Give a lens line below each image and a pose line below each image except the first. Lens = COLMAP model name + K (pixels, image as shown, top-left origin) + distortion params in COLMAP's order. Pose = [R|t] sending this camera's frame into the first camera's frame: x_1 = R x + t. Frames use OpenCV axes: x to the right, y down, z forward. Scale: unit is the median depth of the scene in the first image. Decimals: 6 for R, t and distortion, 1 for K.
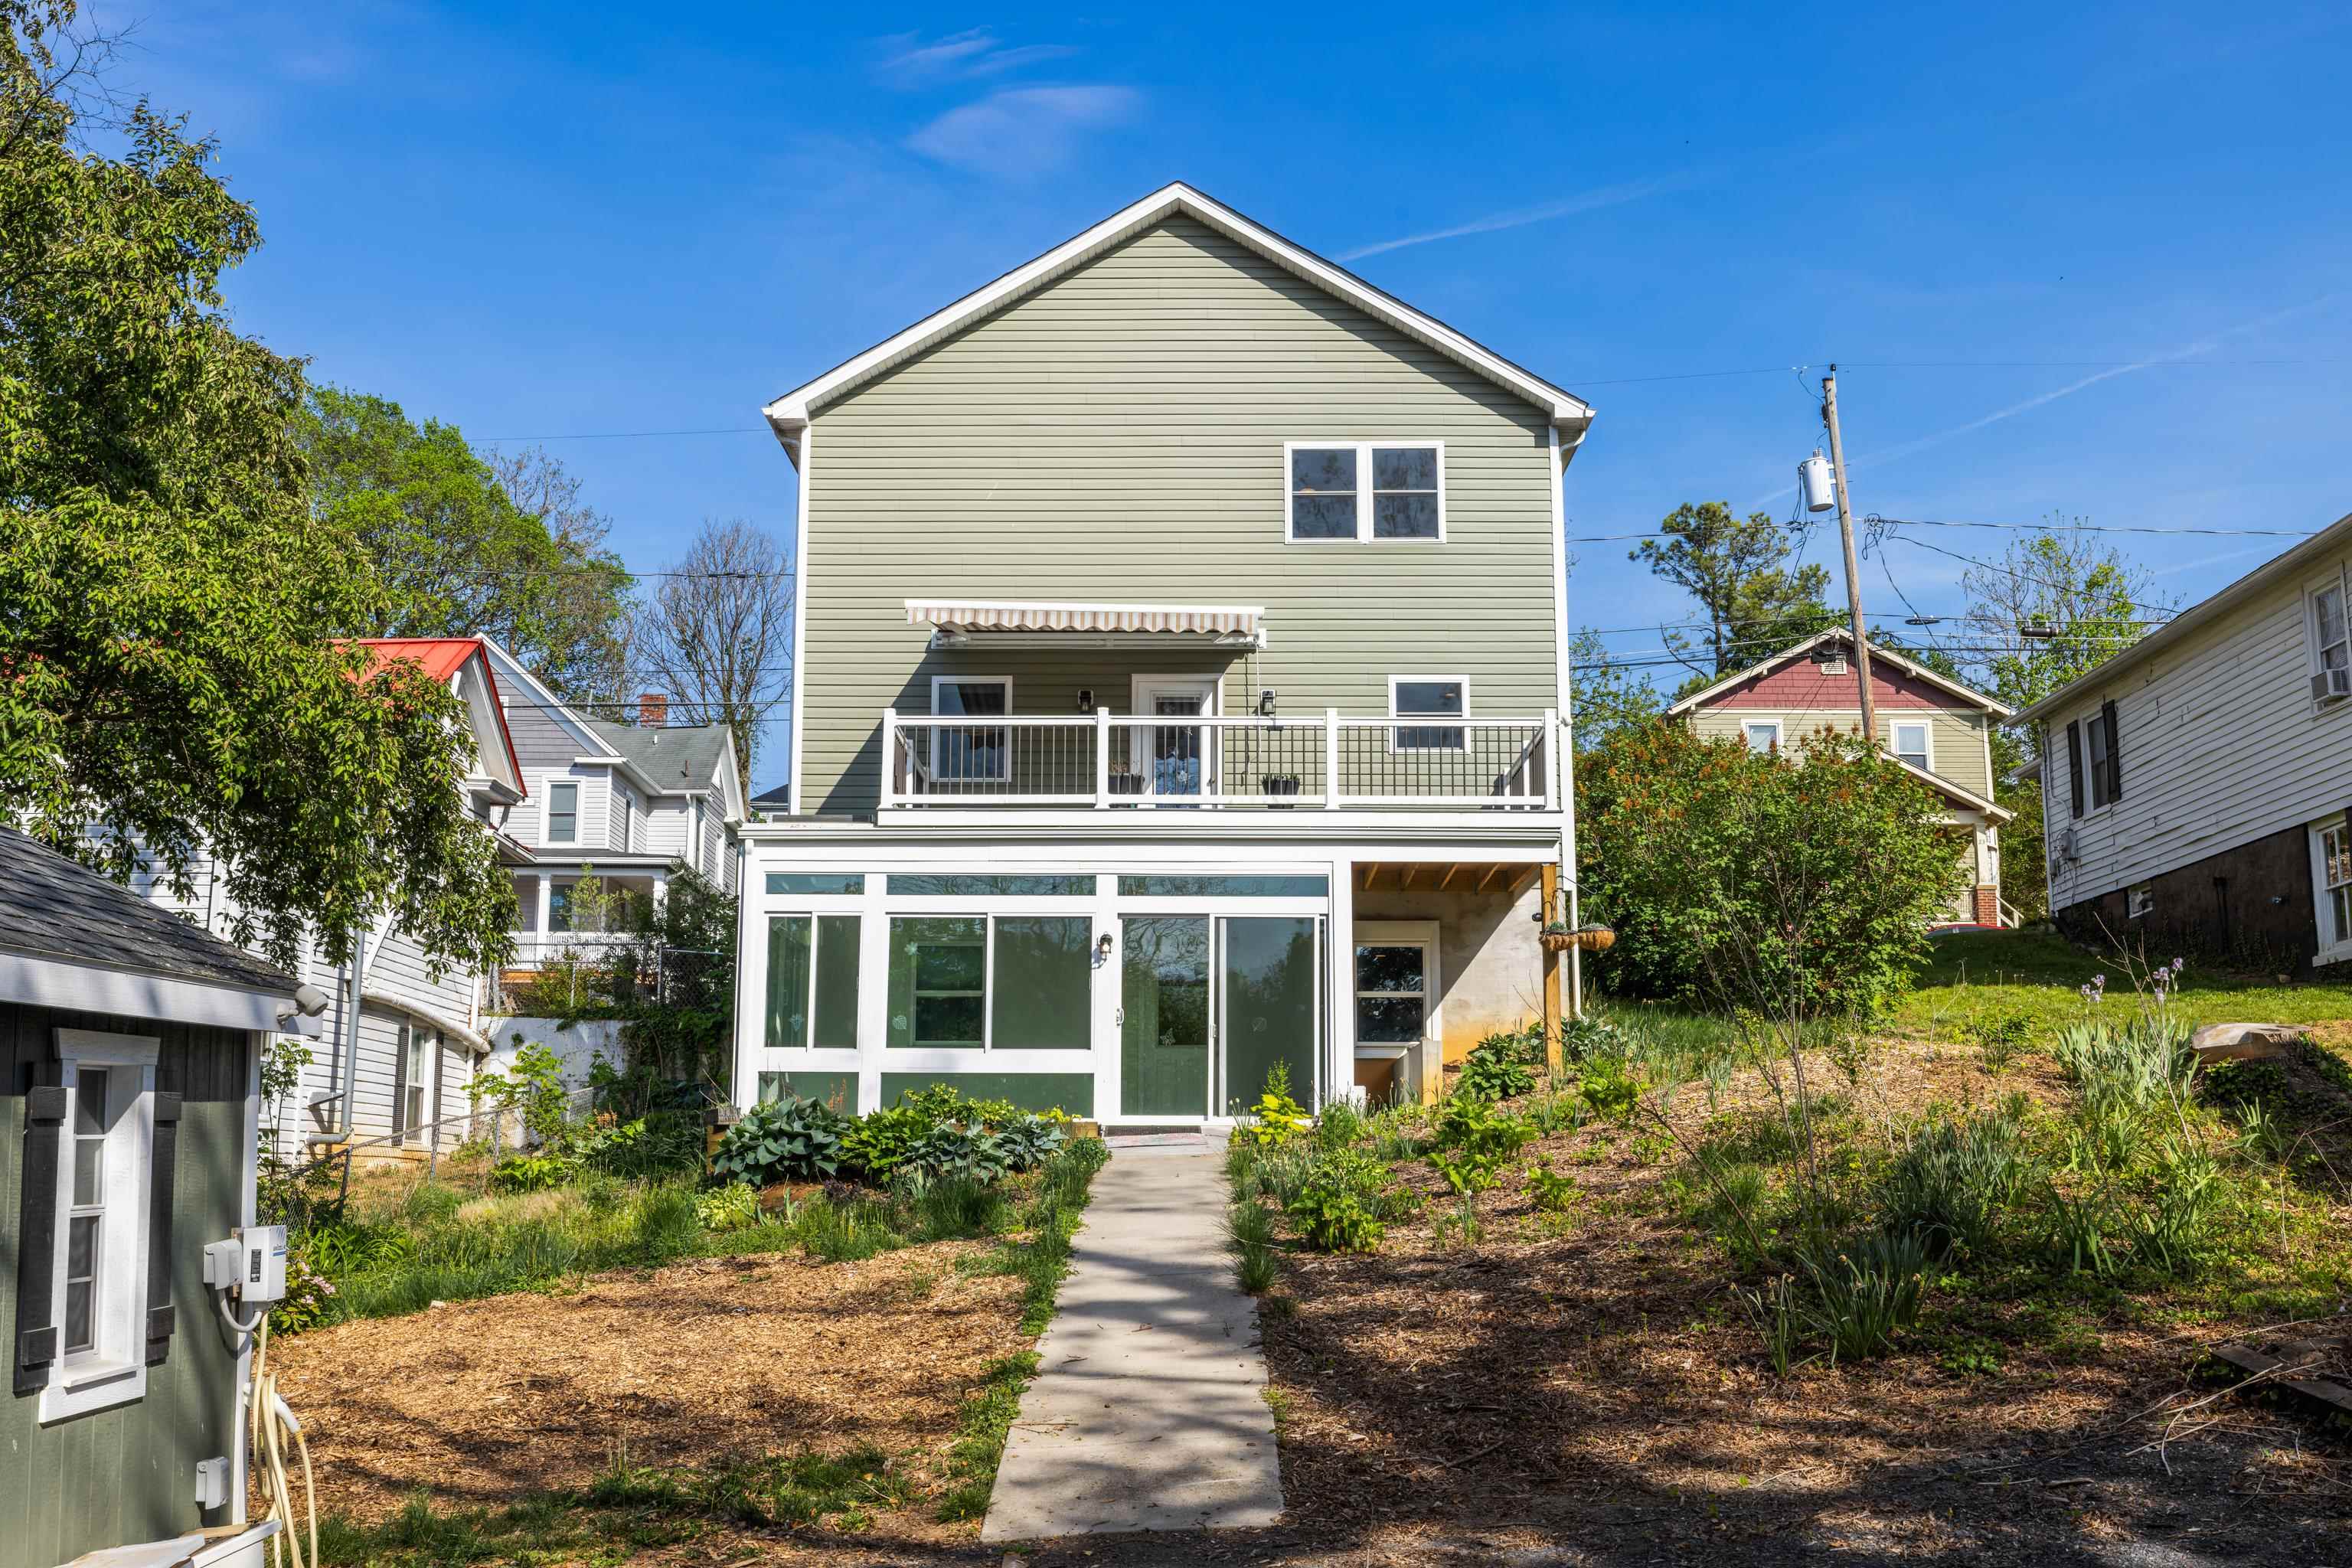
lens RADIAL K [[2308.3, 0, 1173.5], [0, 2308.3, 744.9], [0, 0, 1]] dist [-0.015543, 0.079933]
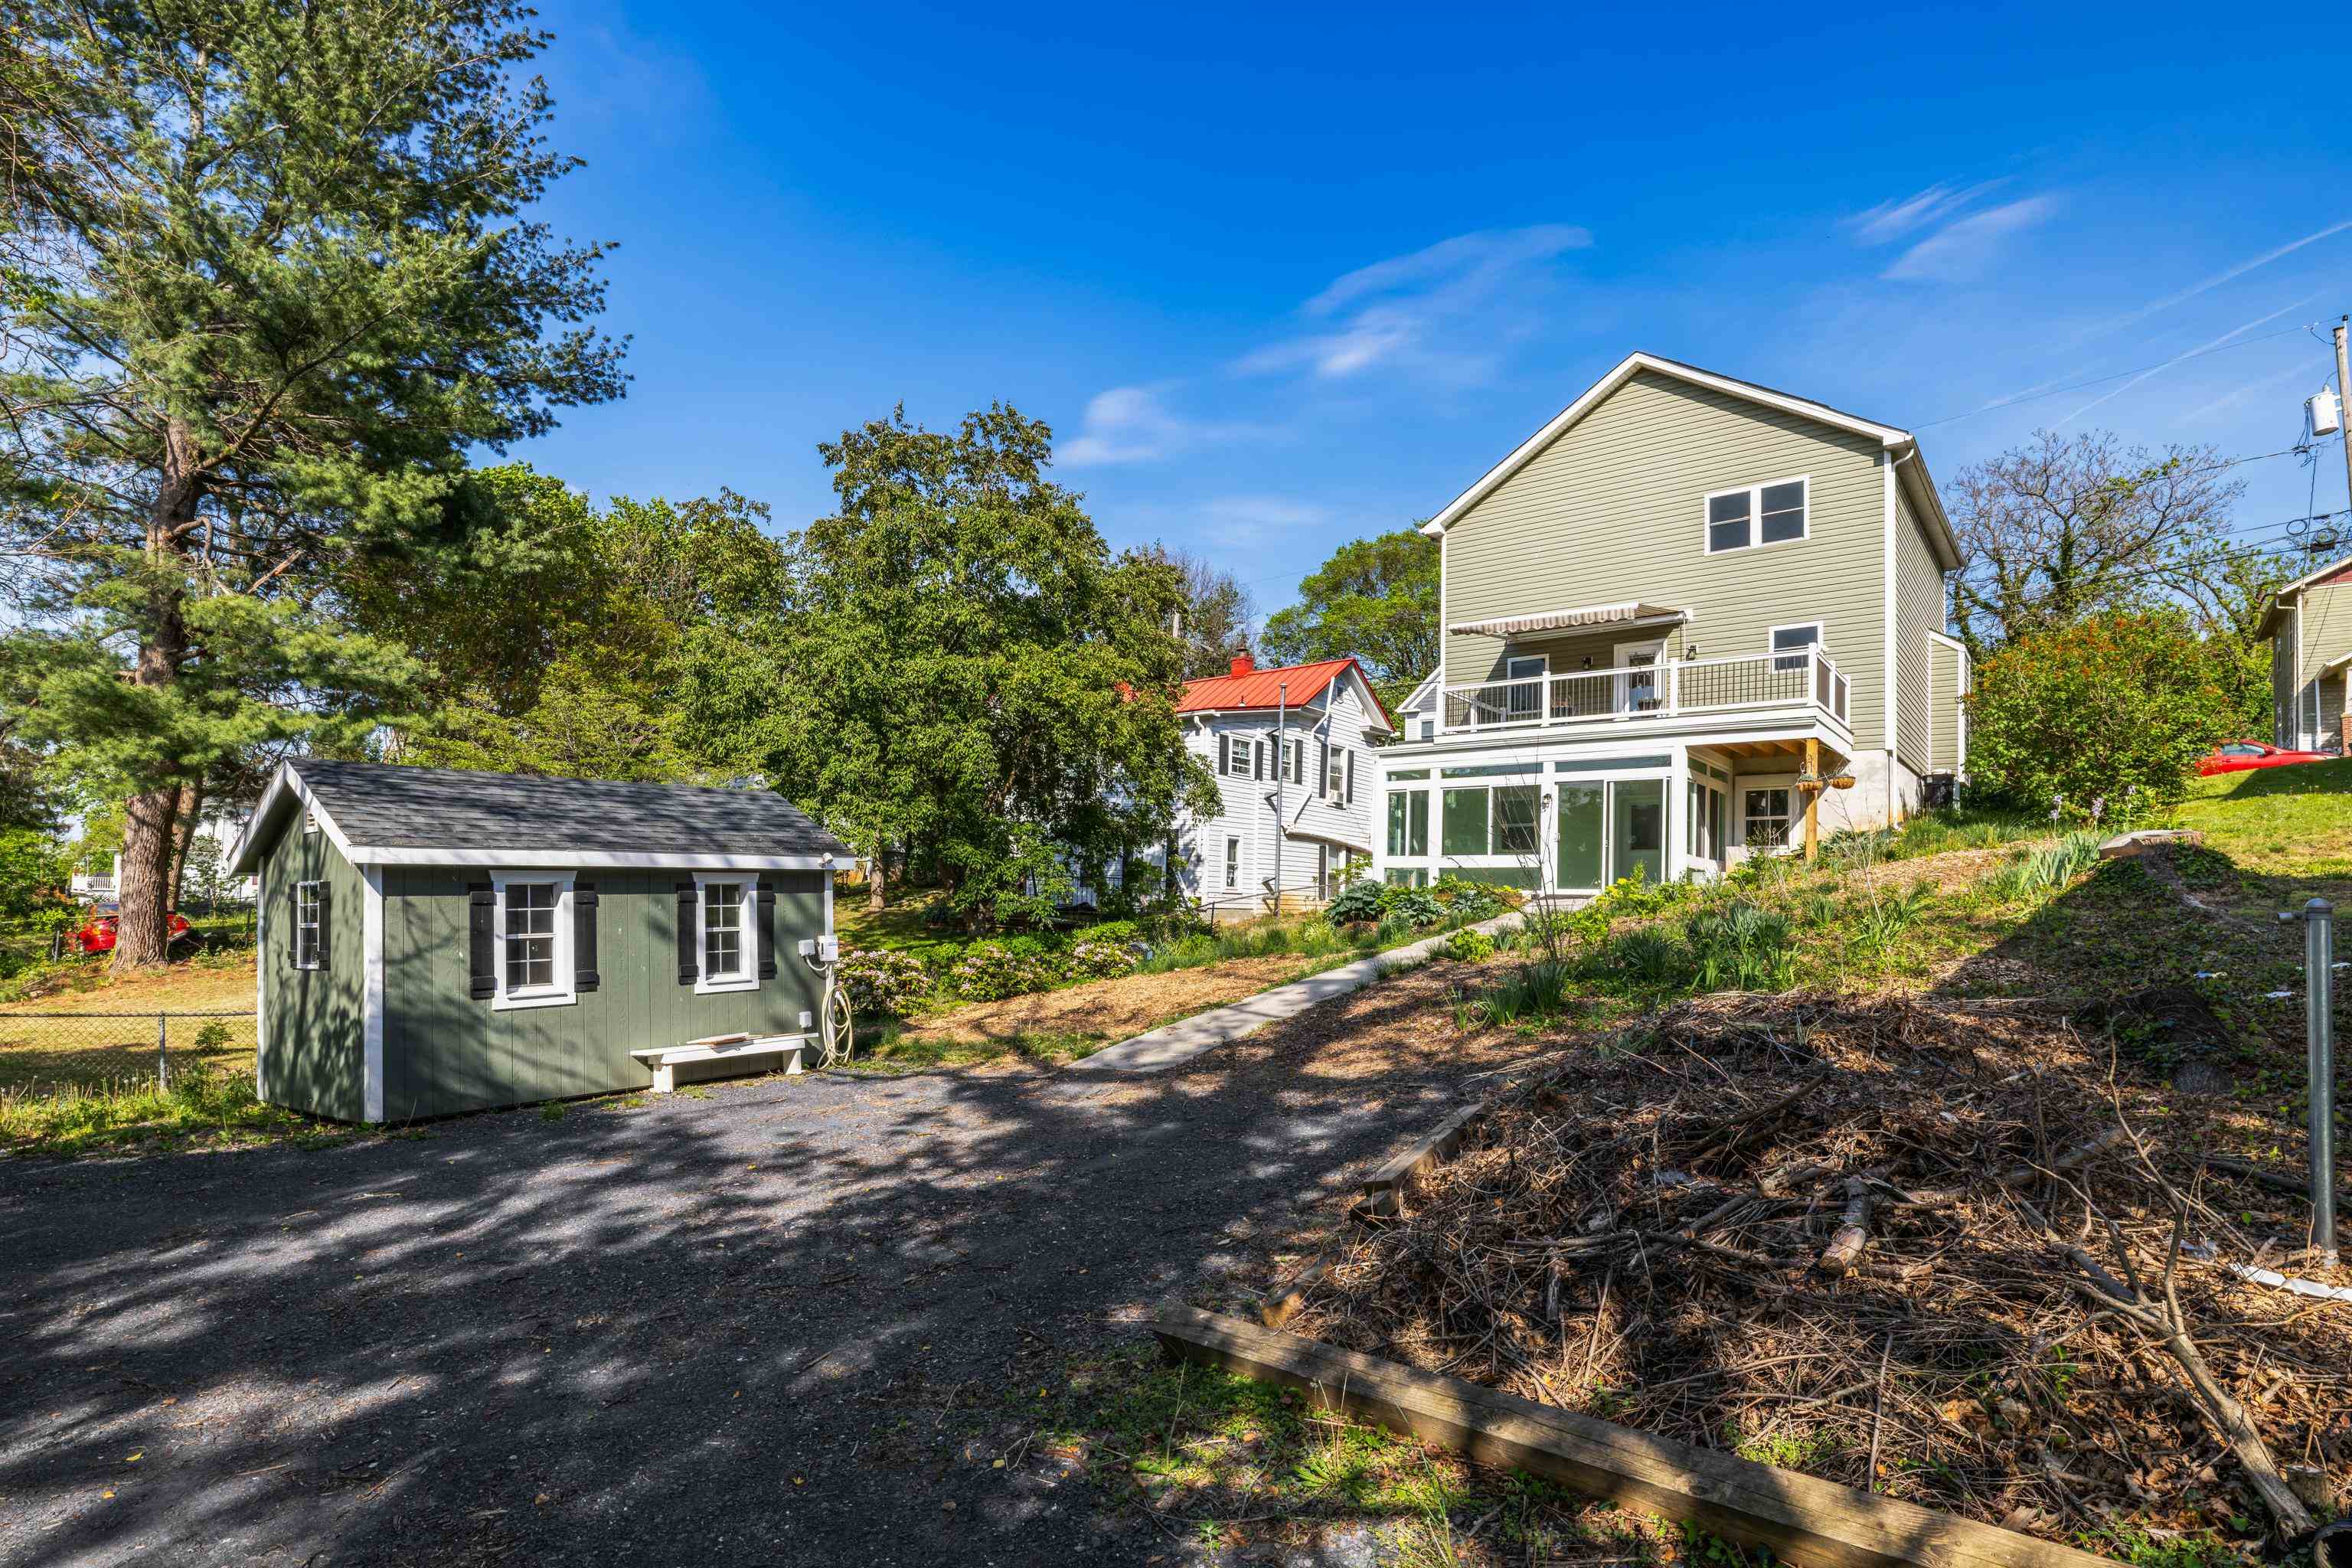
lens RADIAL K [[1204.6, 0, 1171.8], [0, 1204.6, 863.1], [0, 0, 1]] dist [0.000282, 0.000945]
pose [[0.792578, -0.011450, -0.609663, 0.323791], [0.099699, 0.988802, 0.111041, -0.001496], [0.601565, -0.148791, 0.784845, 0.036782]]
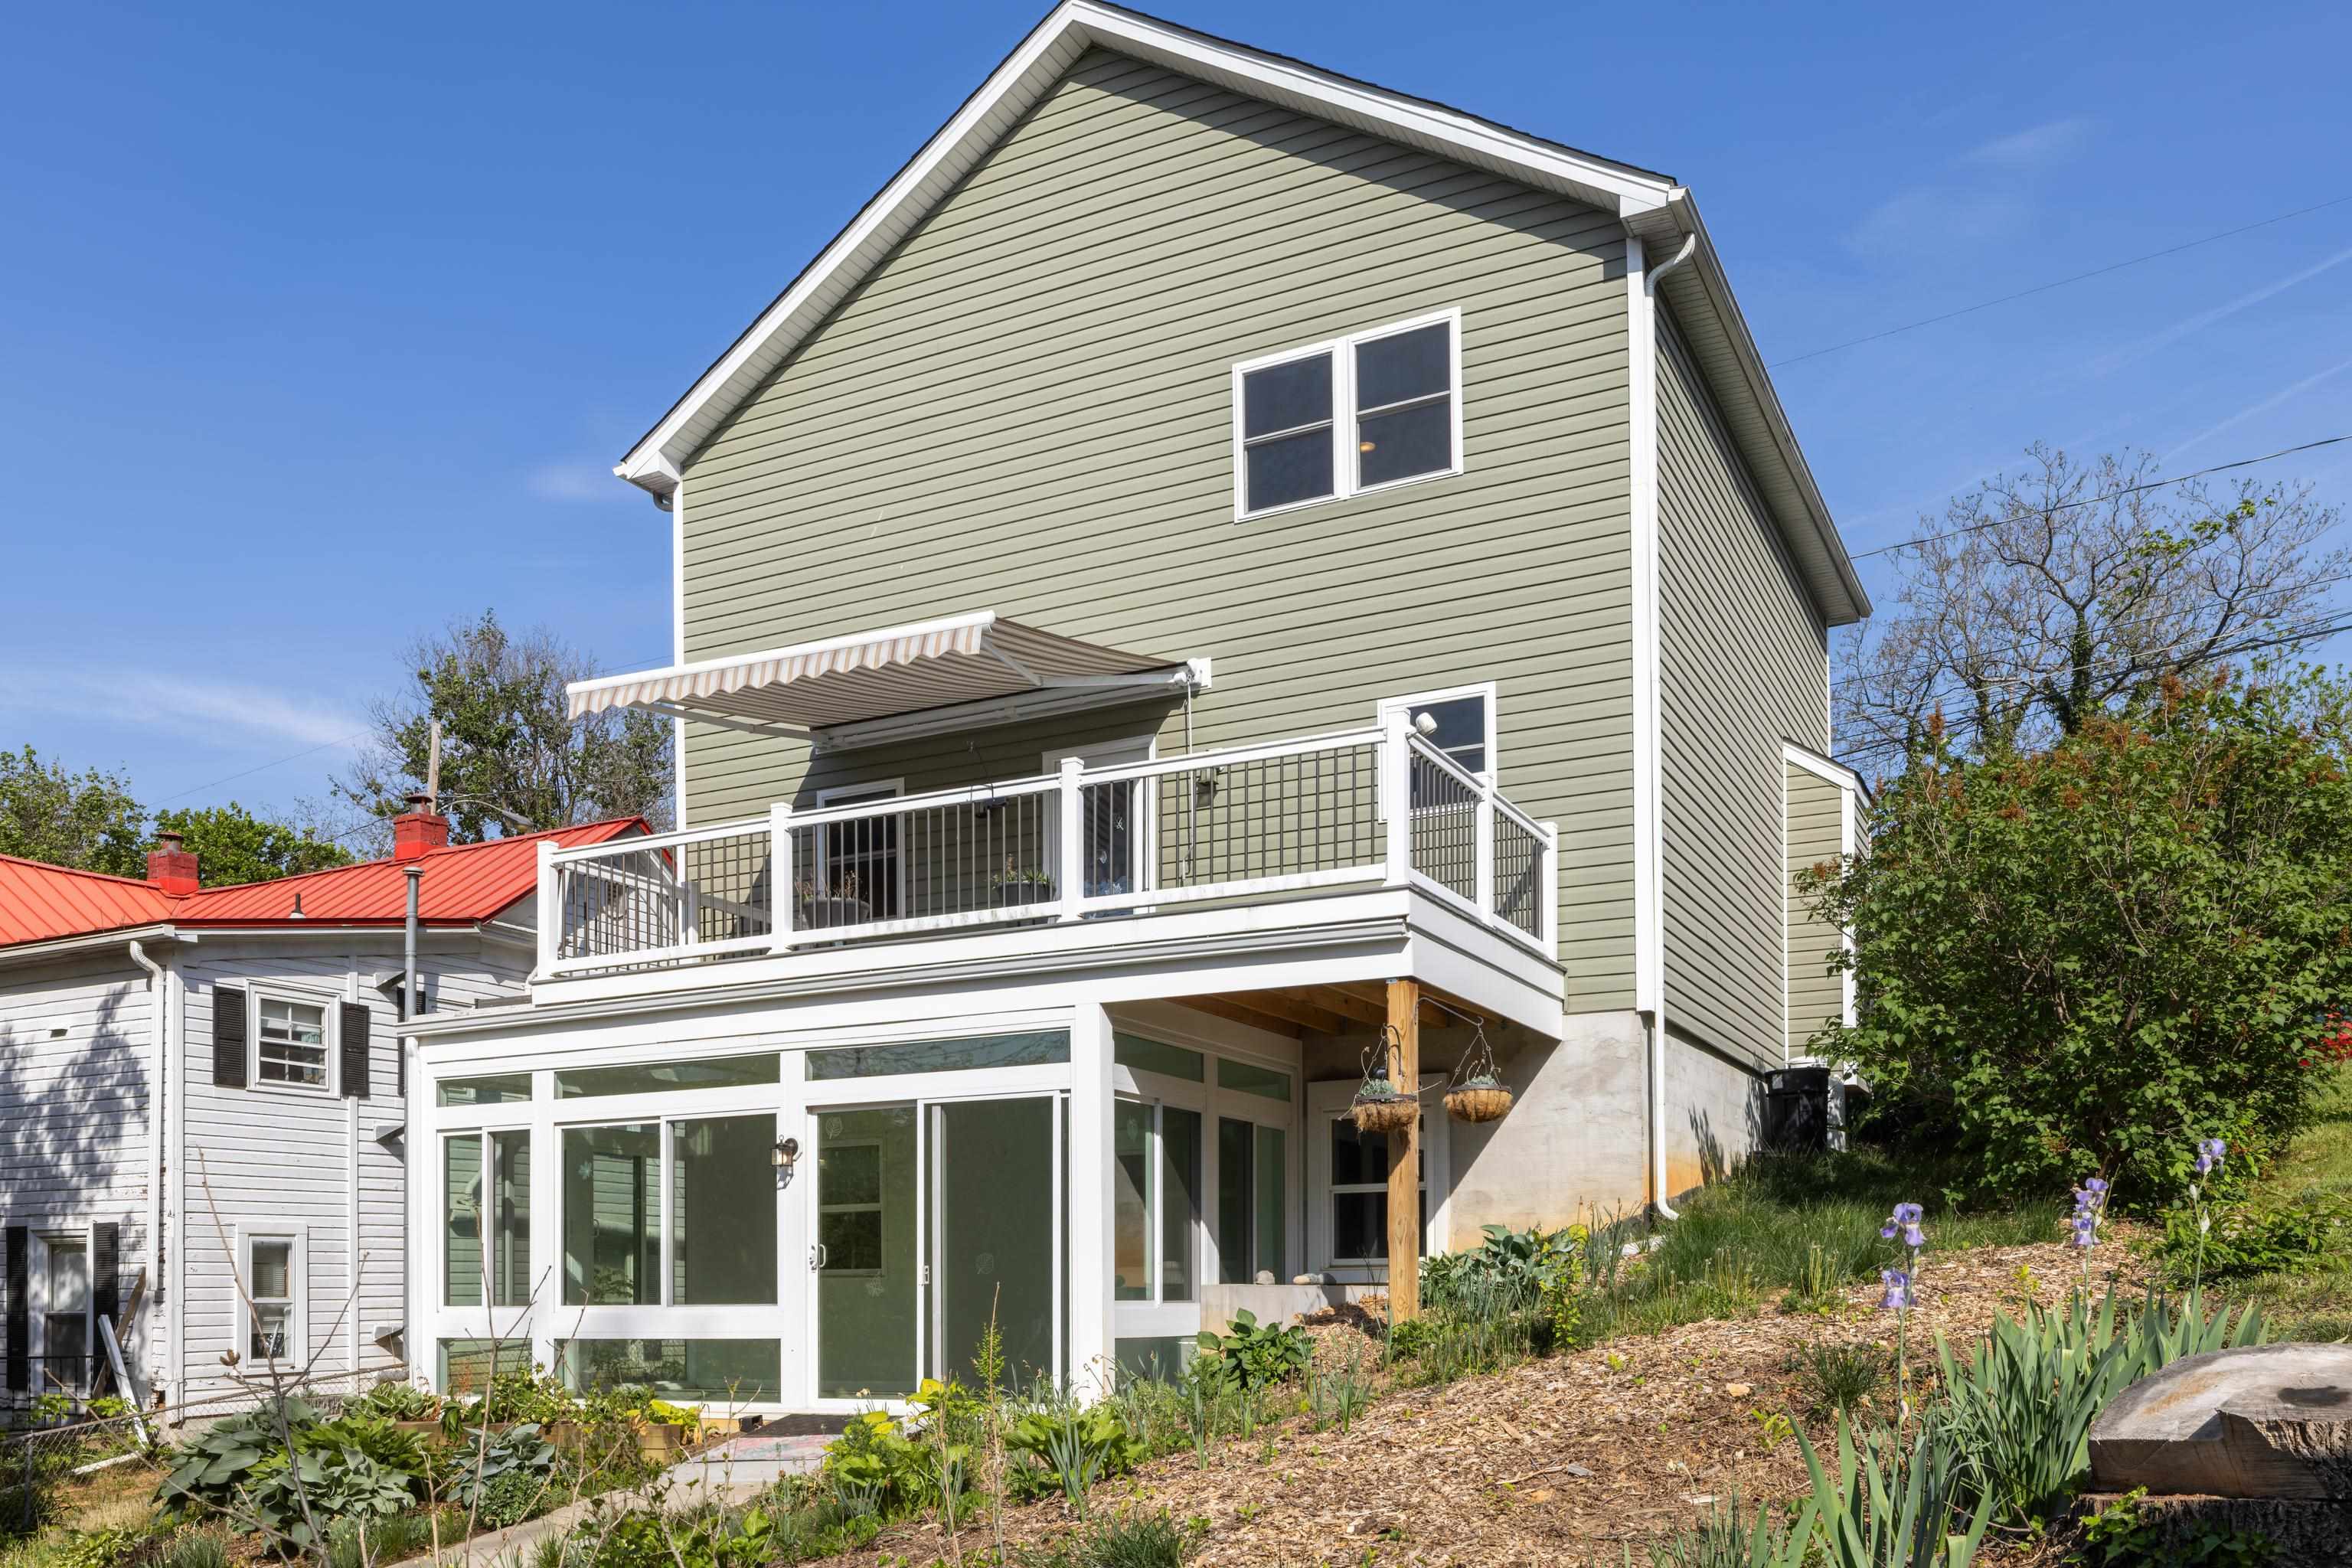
lens RADIAL K [[1969.5, 0, 1171.2], [0, 1969.5, 1283.2], [0, 0, 1]] dist [-0.000789, 0.001724]
pose [[0.896714, -0.017539, -0.442262, 0.329604], [0.101564, 0.980706, 0.167035, 0.037654], [0.430799, -0.194700, 0.881194, 0.519971]]
